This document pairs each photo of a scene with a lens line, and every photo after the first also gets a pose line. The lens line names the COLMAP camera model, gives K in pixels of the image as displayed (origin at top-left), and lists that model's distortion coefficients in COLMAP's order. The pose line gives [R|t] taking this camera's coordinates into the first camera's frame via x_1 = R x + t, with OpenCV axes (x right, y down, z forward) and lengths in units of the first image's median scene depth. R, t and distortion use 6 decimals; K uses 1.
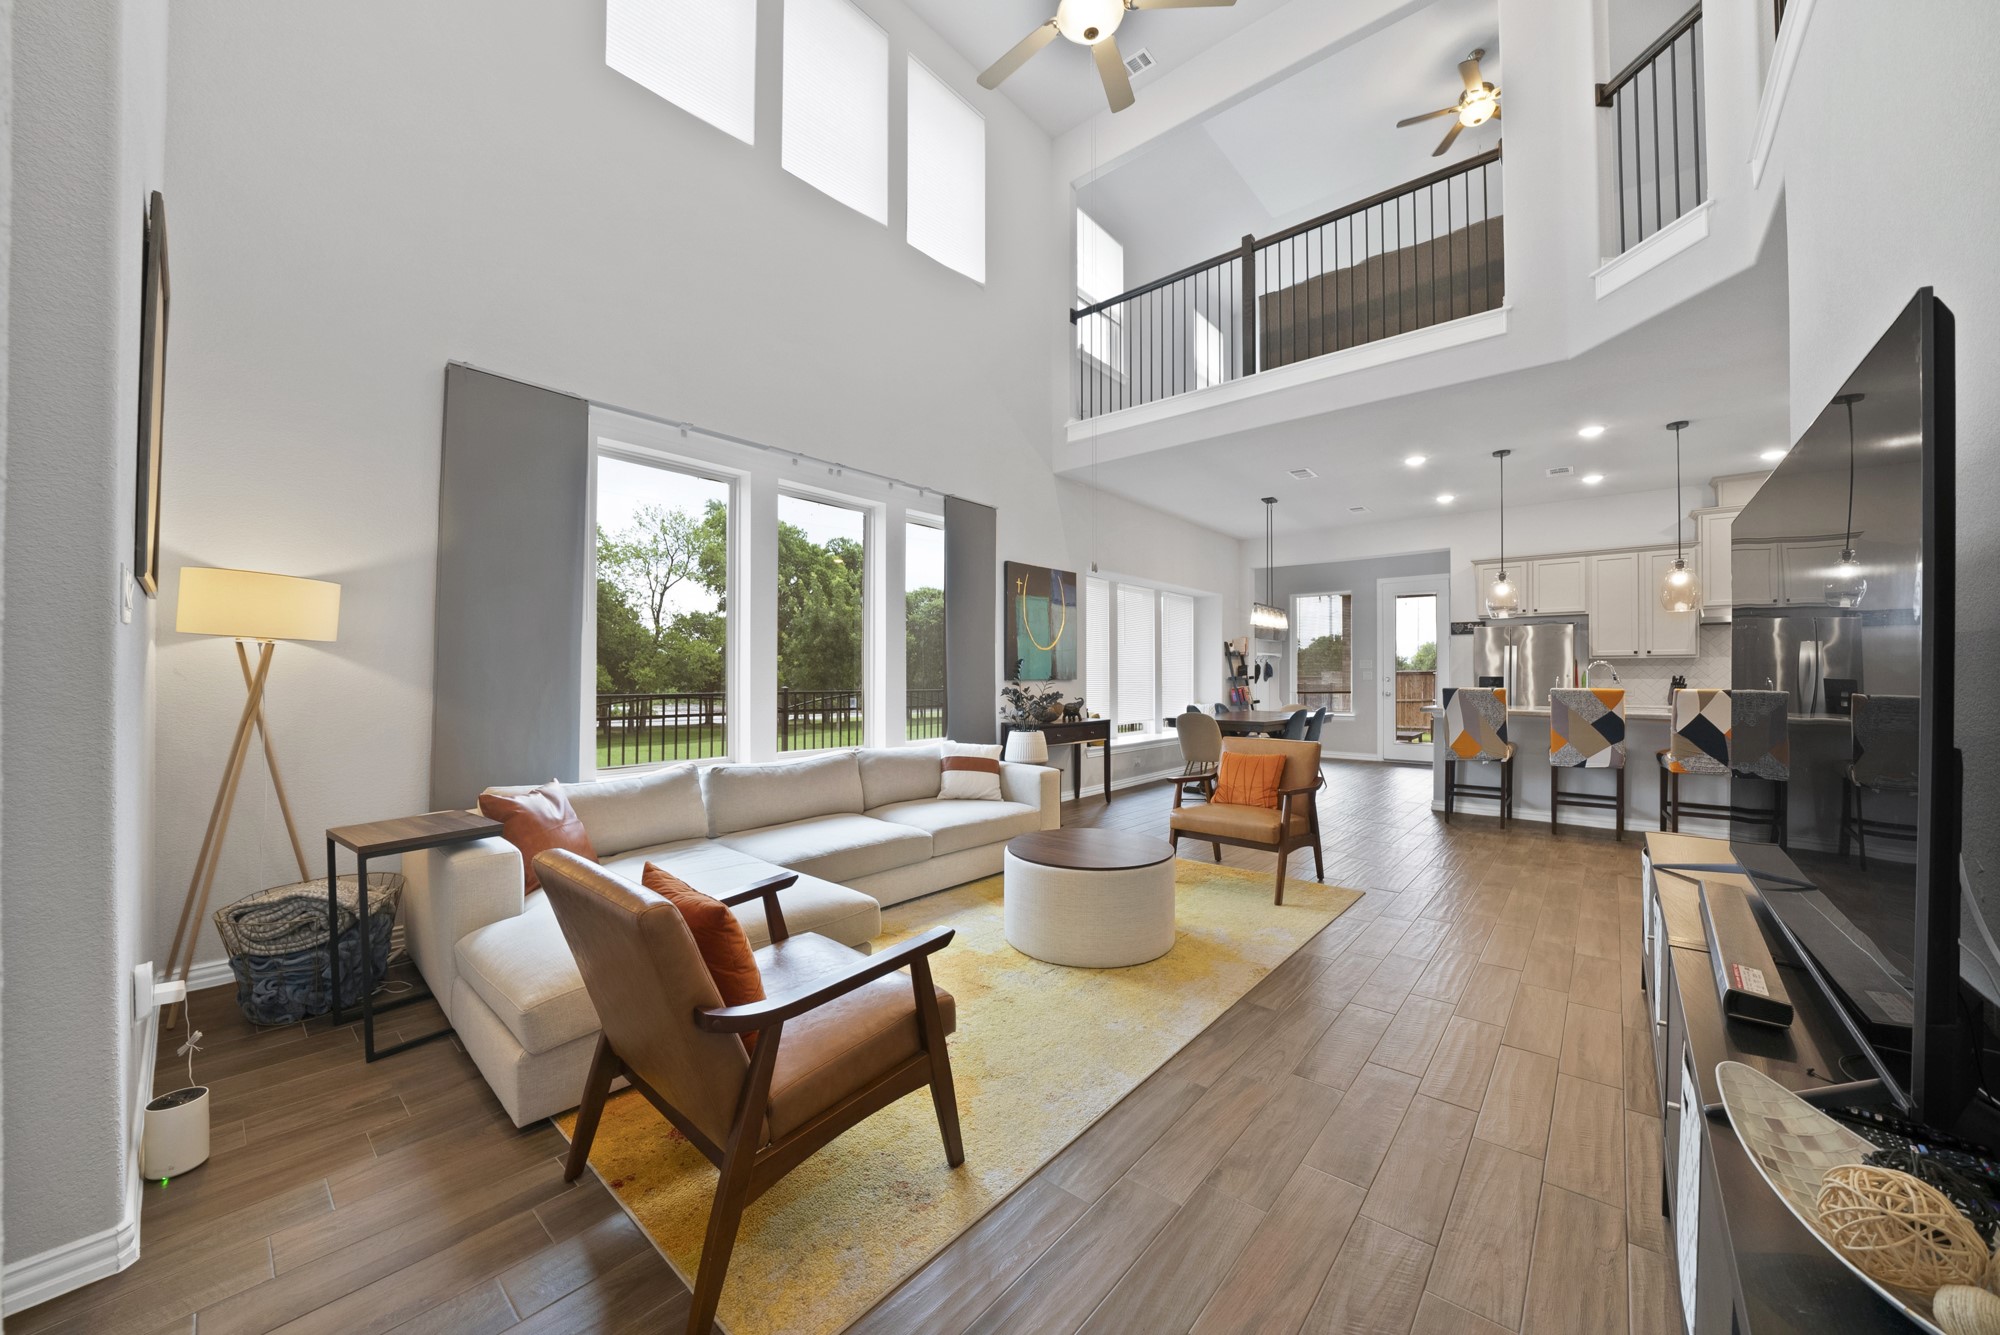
lens RADIAL K [[700.1, 0, 1023.5], [0, 700.1, 675.3], [0, 0, 1]] dist [-0.025447, 0.000003]
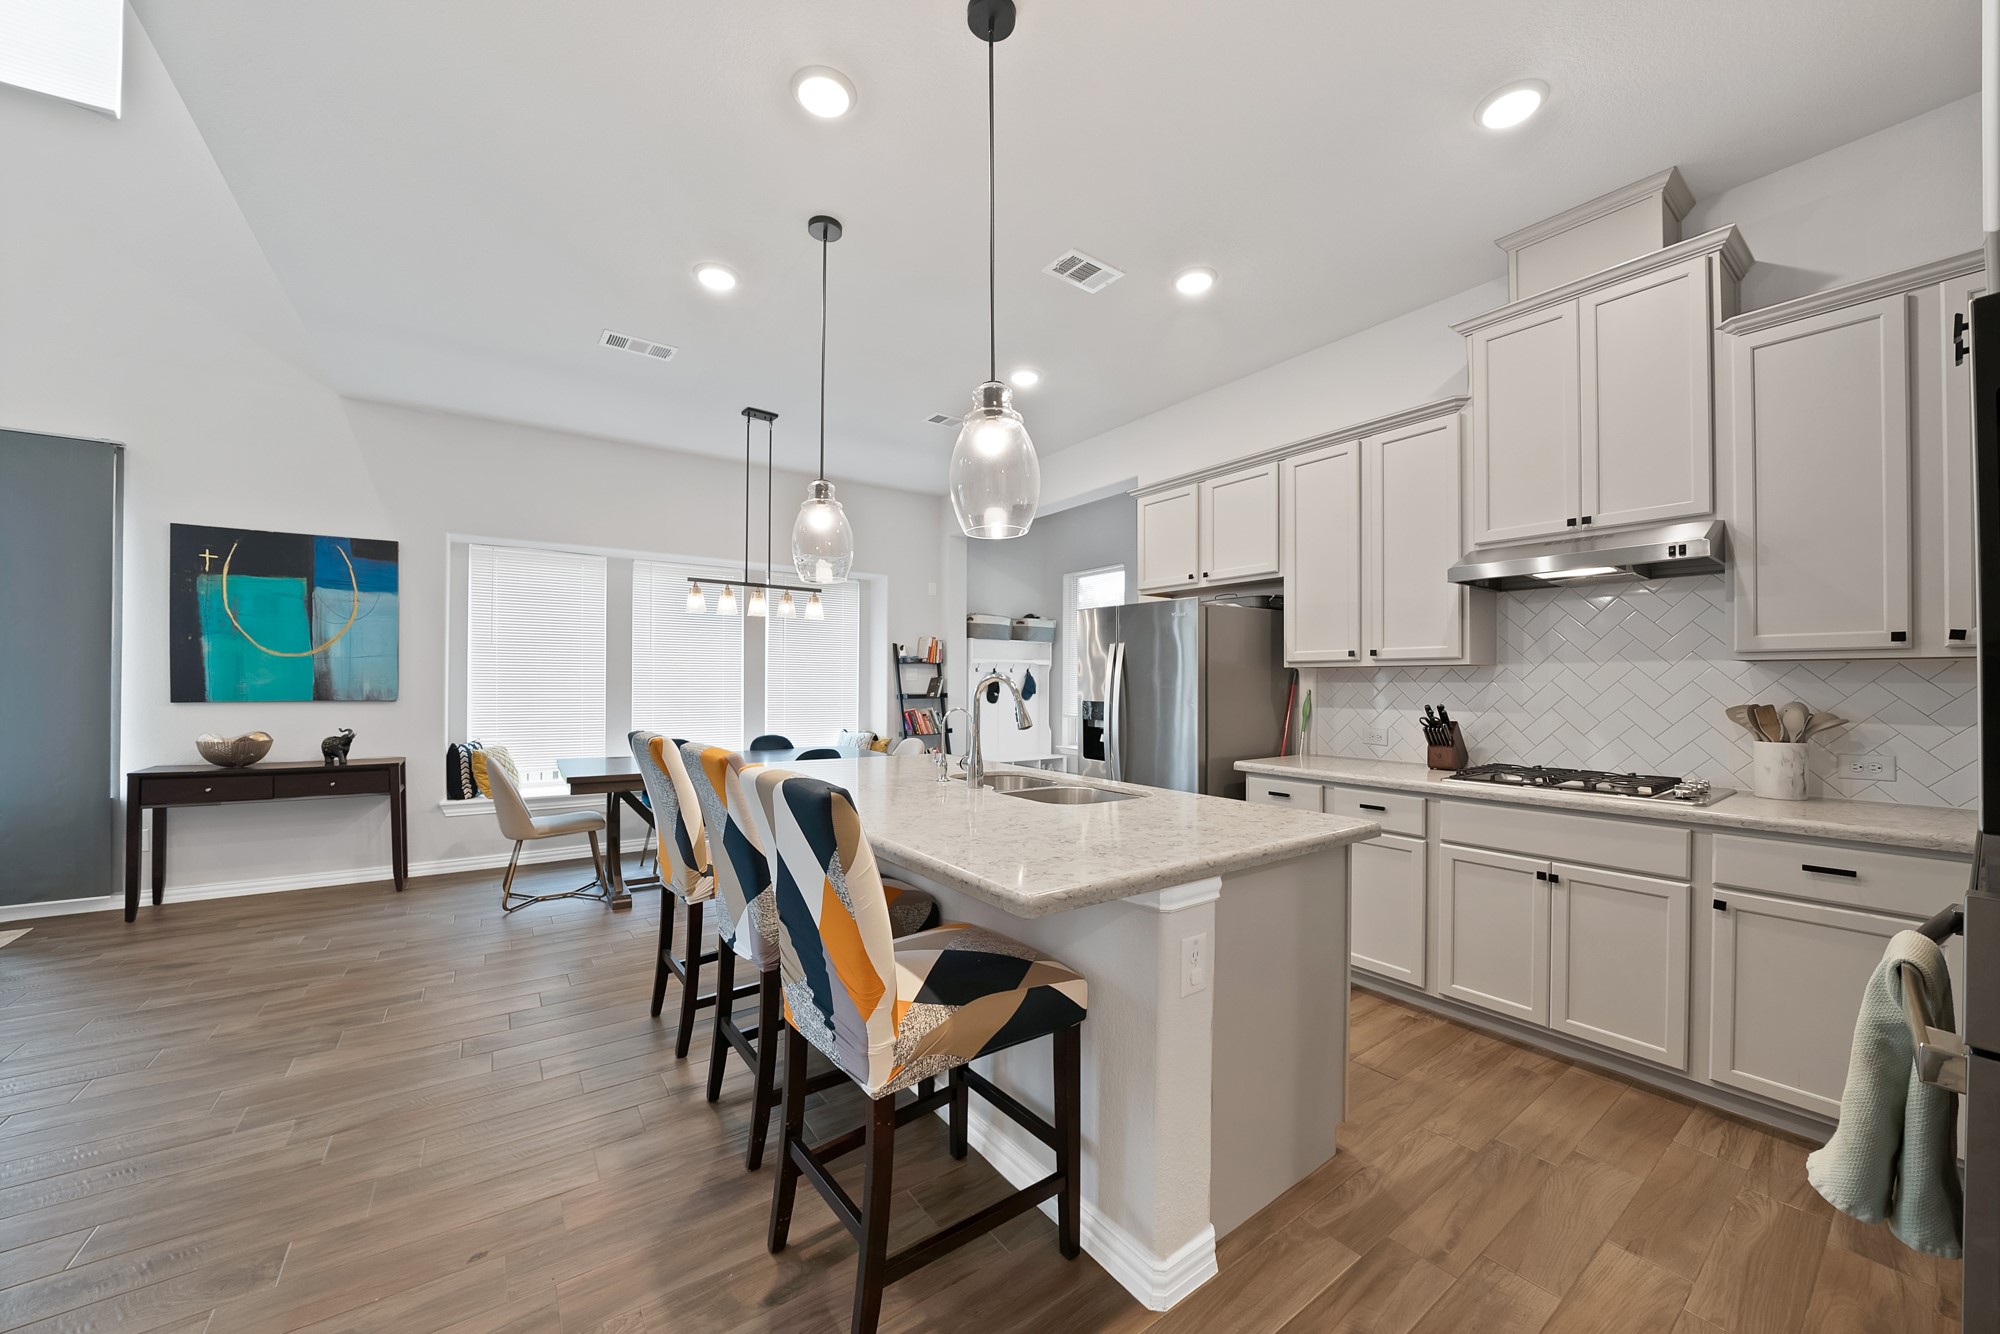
lens RADIAL K [[707.0, 0, 1002.5], [0, 707.0, 681.4], [0, 0, 1]] dist [-0.016494, 0.000250]
pose [[0.968371, 0.002894, -0.249496, 0.922725], [-0.003655, 0.999990, -0.002586, -0.014882], [0.249486, 0.003416, 0.968372, 0.572074]]
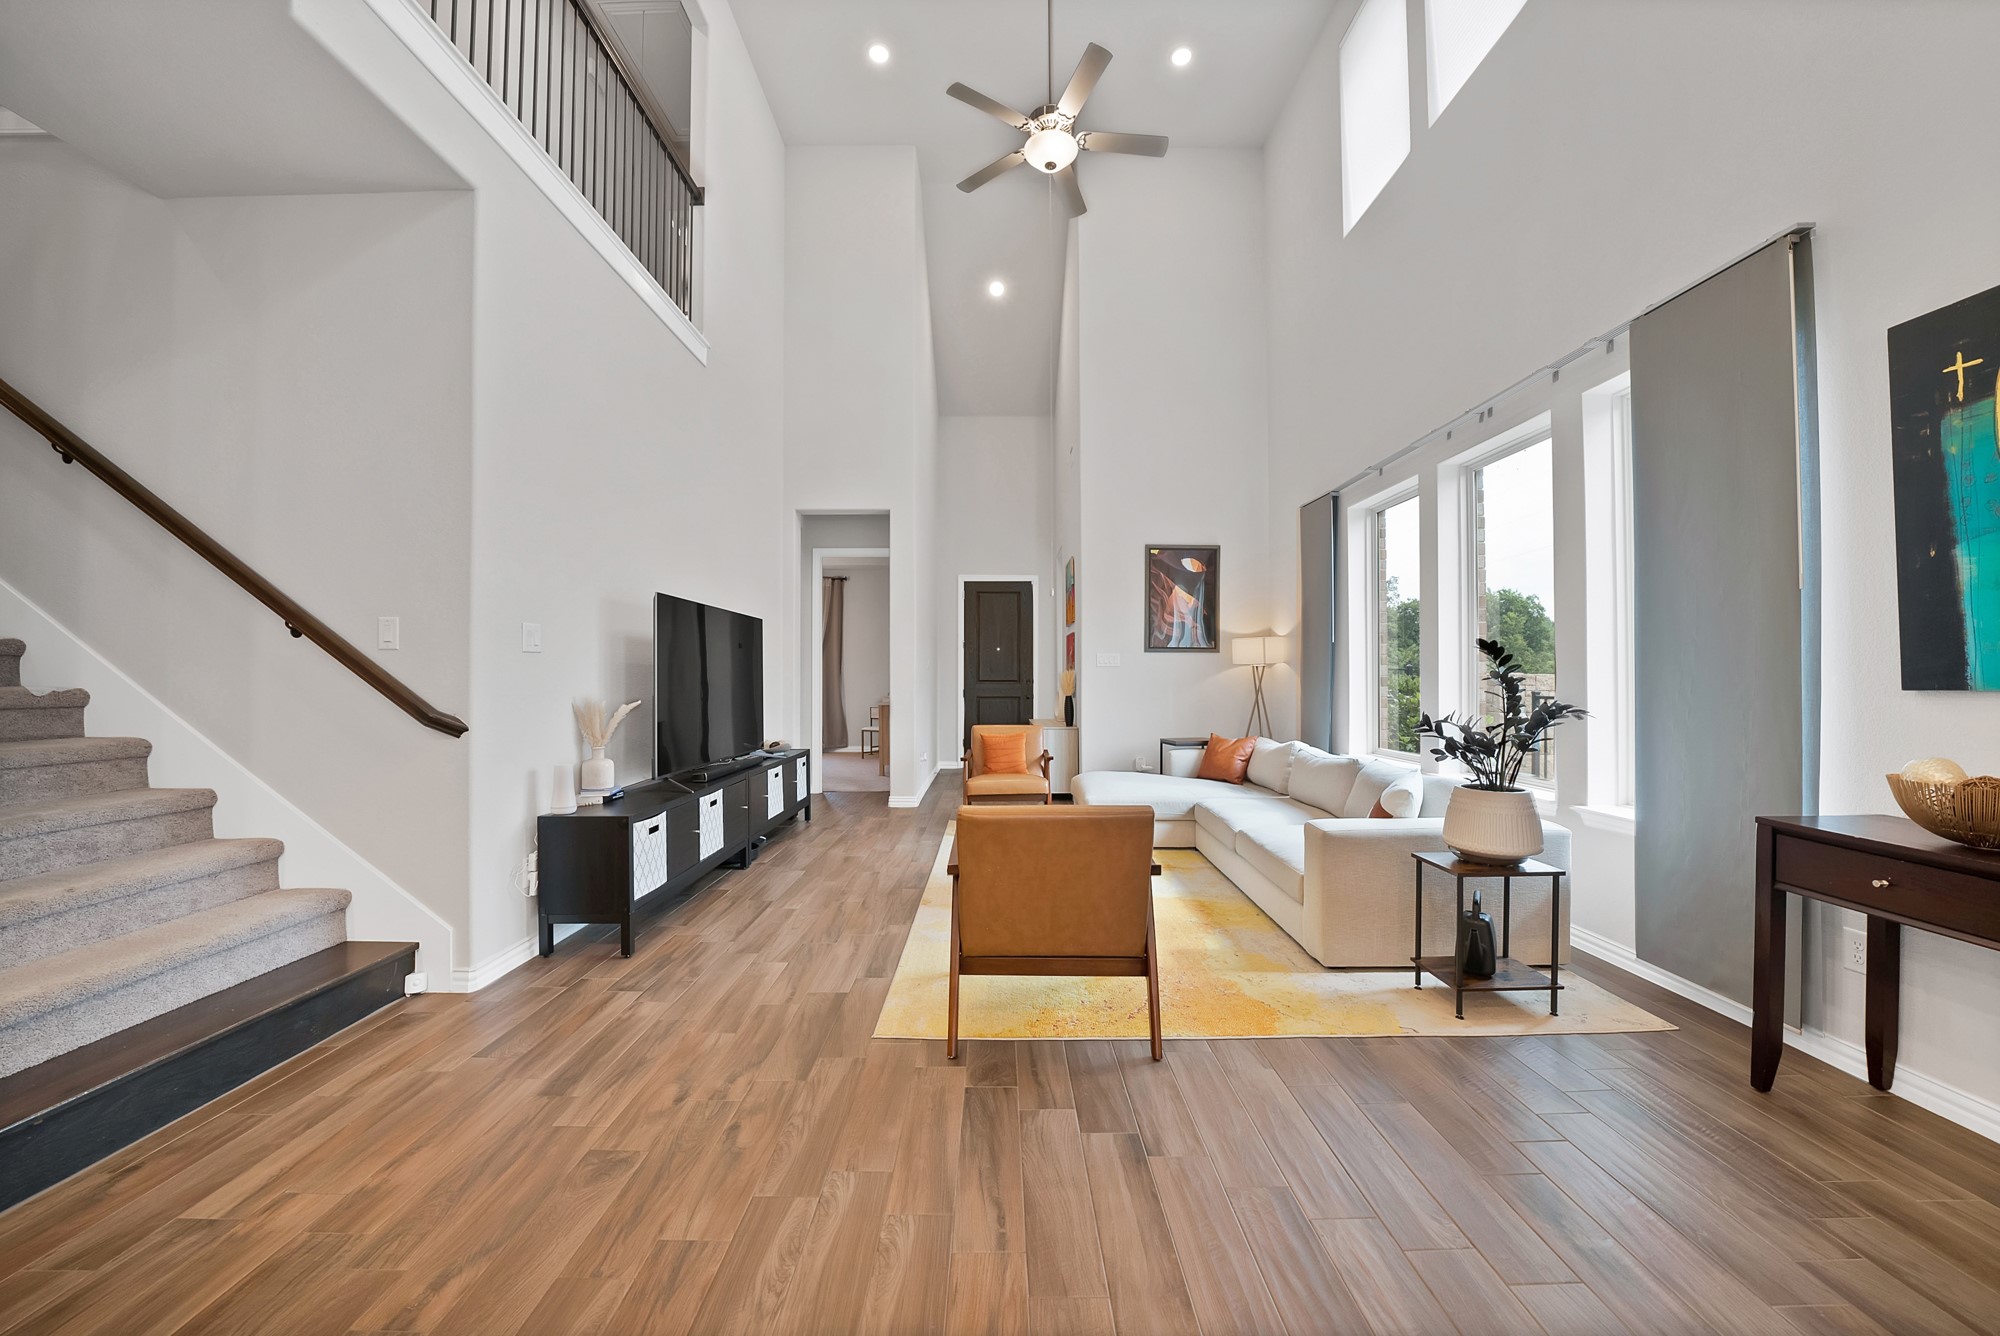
lens RADIAL K [[719.6, 0, 995.1], [0, 719.6, 676.9], [0, 0, 1]] dist [-0.018415, 0.000143]
pose [[-0.768056, -0.001086, -0.640382, 0.520964], [0.002740, 0.999984, -0.004983, 0.001048], [0.640377, -0.005582, -0.768040, 0.996476]]
